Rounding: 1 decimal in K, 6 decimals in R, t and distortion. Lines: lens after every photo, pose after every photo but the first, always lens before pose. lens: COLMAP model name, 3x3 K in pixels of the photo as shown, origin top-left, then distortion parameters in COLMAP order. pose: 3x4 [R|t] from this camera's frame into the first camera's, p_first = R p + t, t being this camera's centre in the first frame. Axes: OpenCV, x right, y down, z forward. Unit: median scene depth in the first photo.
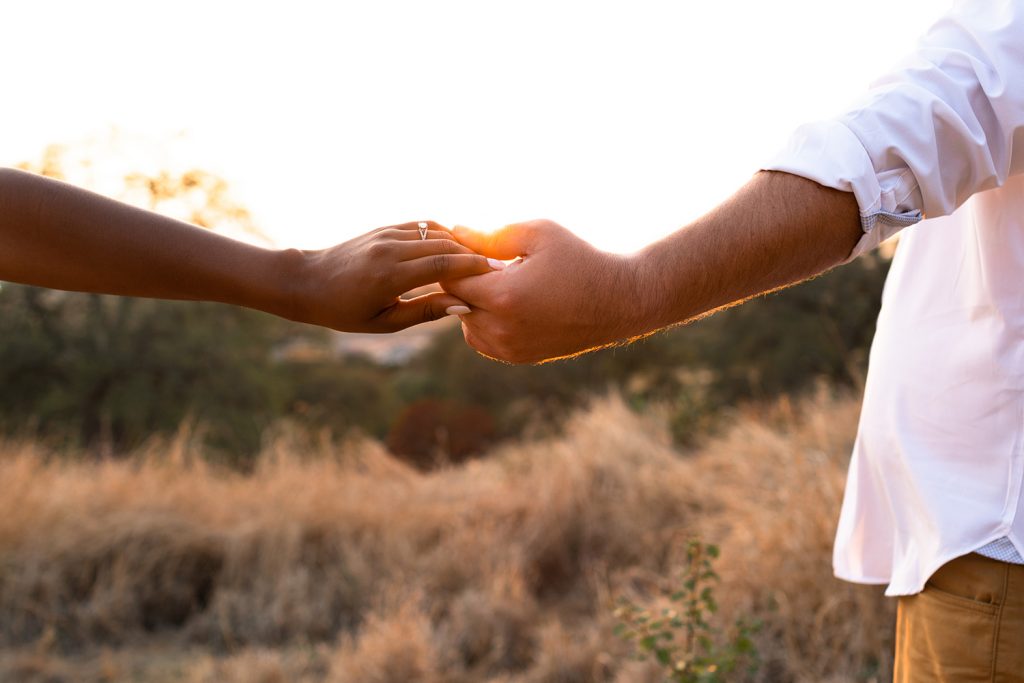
lens RADIAL K [[1363.5, 0, 512.0], [0, 1363.5, 341.5], [0, 0, 1]] dist [-0.148059, 0.083286]
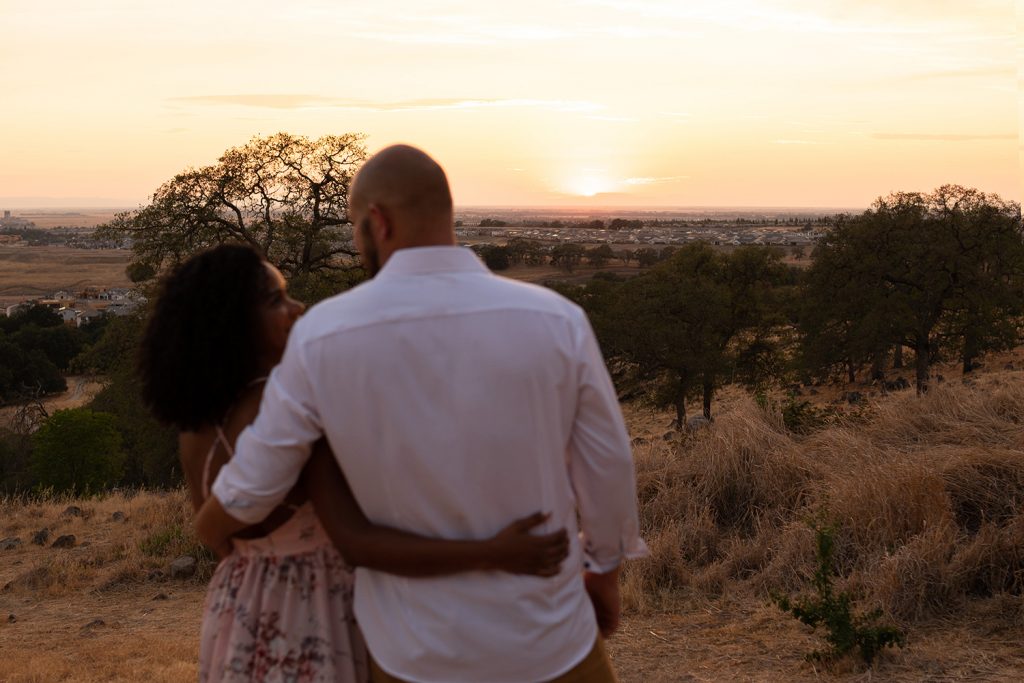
lens RADIAL K [[1363.5, 0, 512.0], [0, 1363.5, 341.5], [0, 0, 1]] dist [-0.148059, 0.083286]
pose [[0.997990, -0.005869, -0.063103, -0.212098], [0.008055, 0.999374, 0.034438, -0.178591], [0.062861, -0.034877, 0.997413, -1.204278]]
